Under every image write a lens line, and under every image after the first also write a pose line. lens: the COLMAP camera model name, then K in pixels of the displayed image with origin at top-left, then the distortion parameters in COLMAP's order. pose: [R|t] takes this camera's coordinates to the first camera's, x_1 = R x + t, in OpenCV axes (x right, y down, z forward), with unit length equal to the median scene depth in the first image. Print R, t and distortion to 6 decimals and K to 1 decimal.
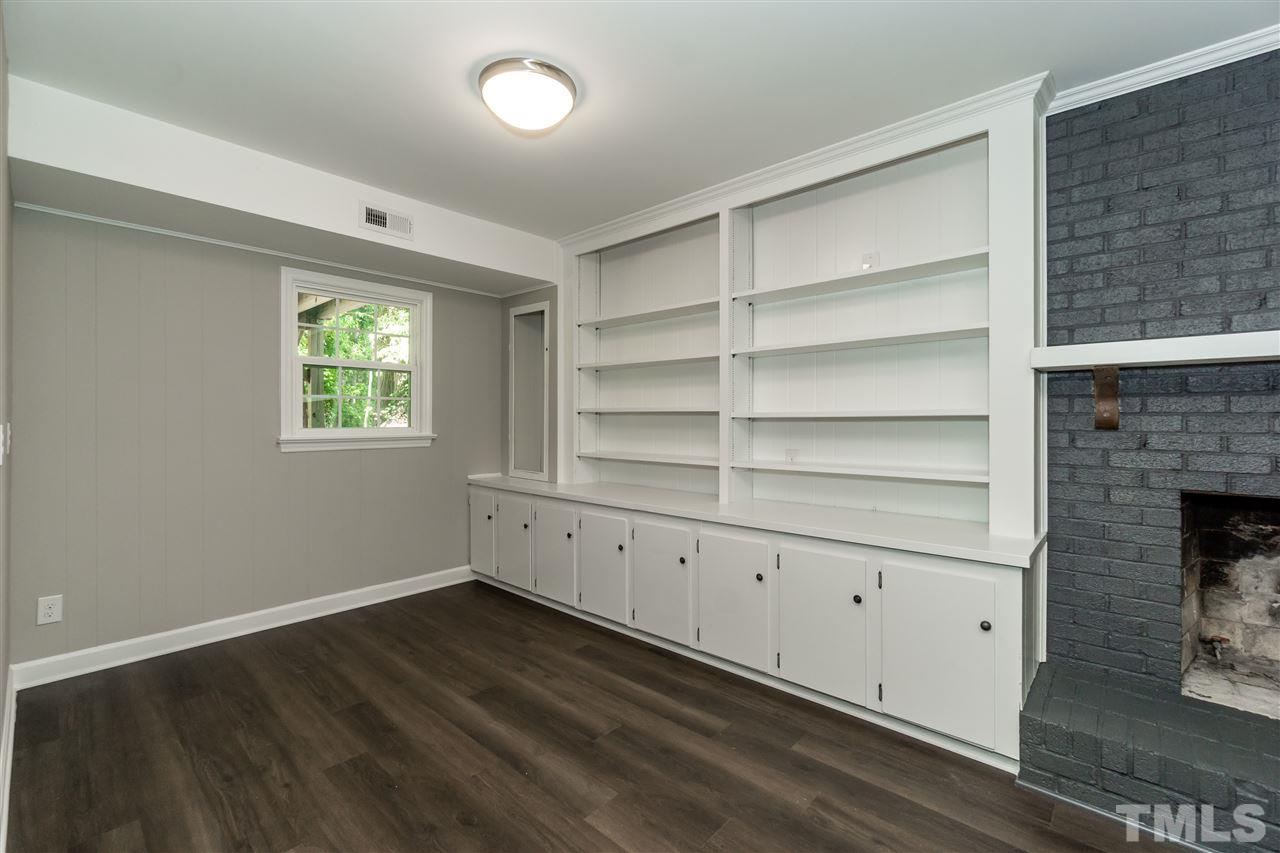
lens RADIAL K [[538.0, 0, 641.2], [0, 538.0, 416.2], [0, 0, 1]] dist [-0.001592, -0.000378]
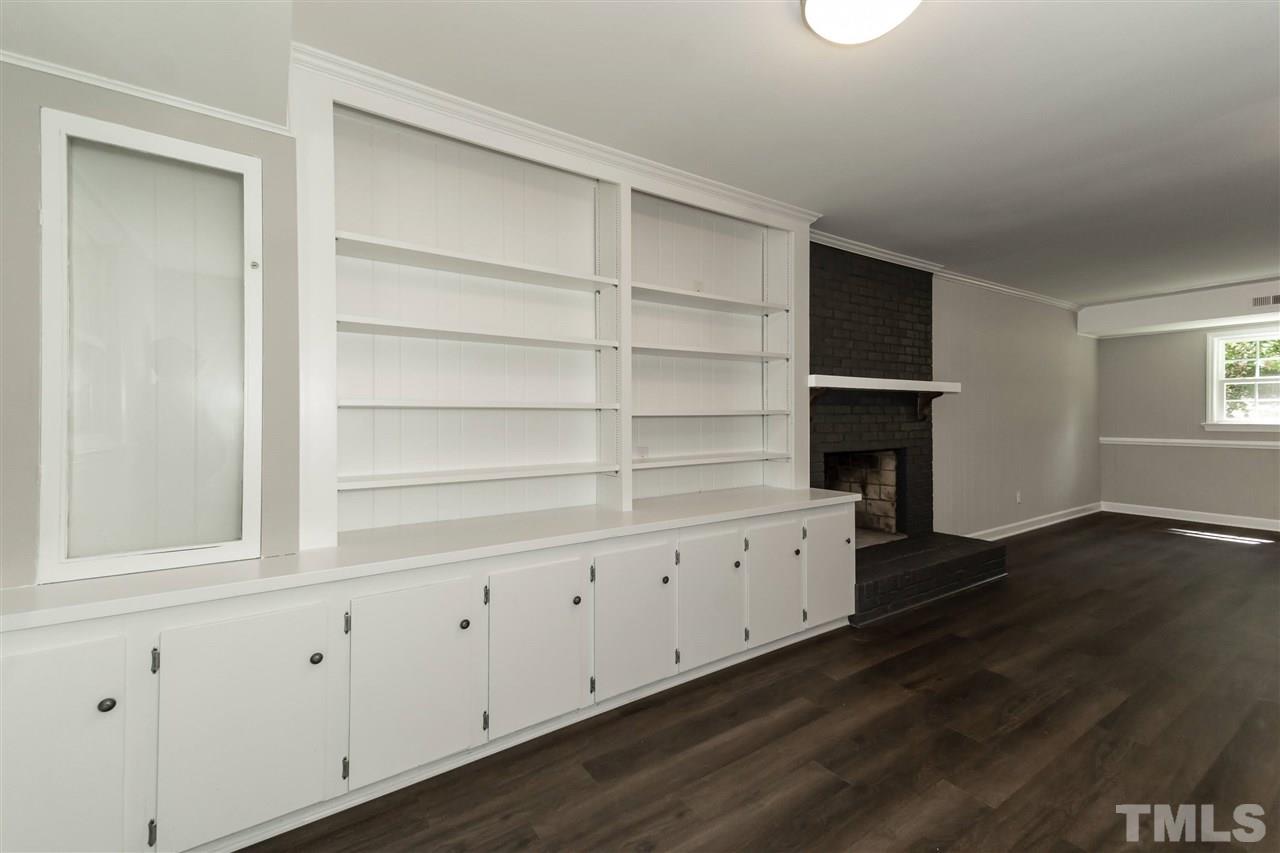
lens RADIAL K [[538.0, 0, 599.0], [0, 538.0, 415.8], [0, 0, 1]] dist [-0.001592, -0.000378]
pose [[0.266368, 0.001300, 0.963871, -1.044837], [-0.003693, 0.999993, -0.000329, 0.005456], [-0.963864, -0.003472, 0.266371, 1.171670]]
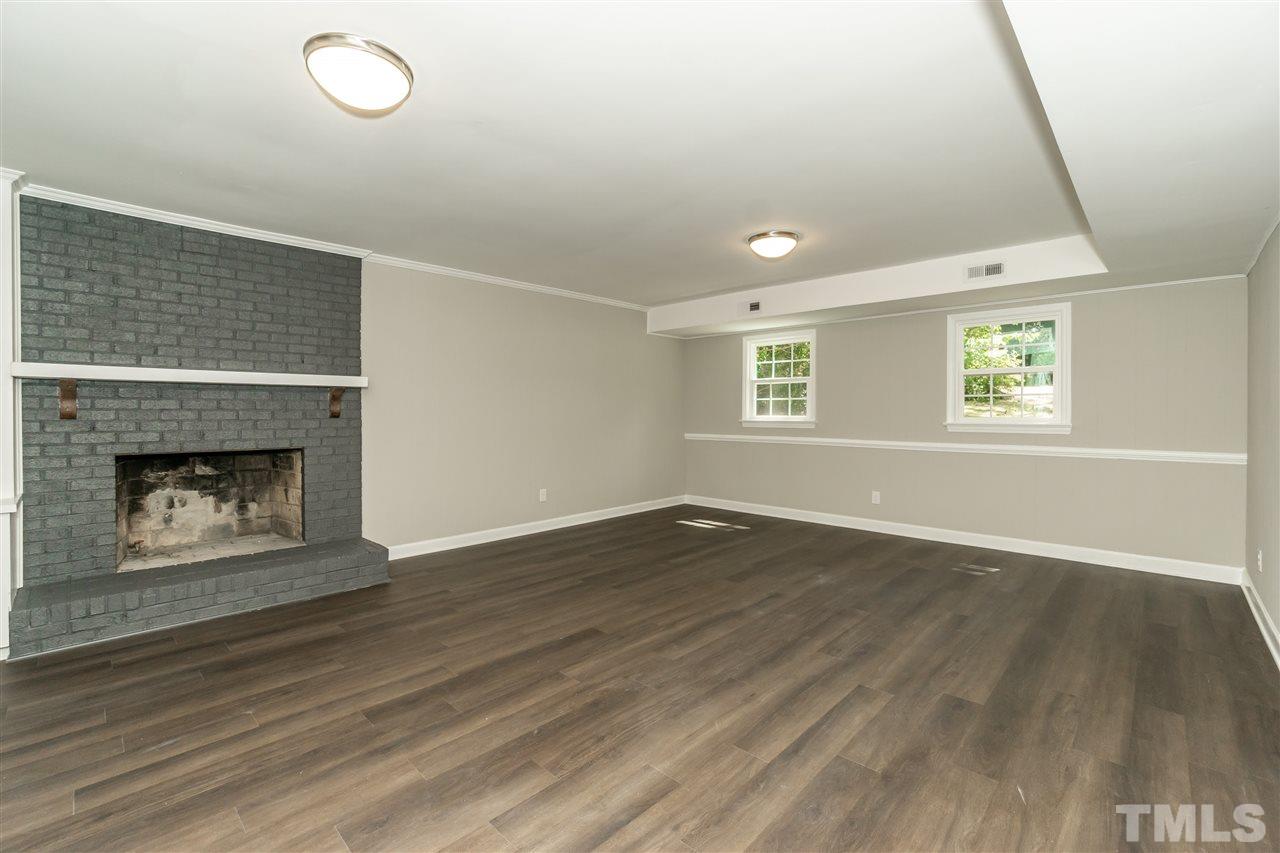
lens RADIAL K [[556.9, 0, 636.3], [0, 556.9, 421.4], [0, 0, 1]] dist [-0.012312, 0.003707]
pose [[0.032227, -0.012258, 0.999405, -0.641194], [-0.004144, 0.999915, 0.012398, 0.004304], [-0.999472, -0.004541, 0.032174, -0.656636]]
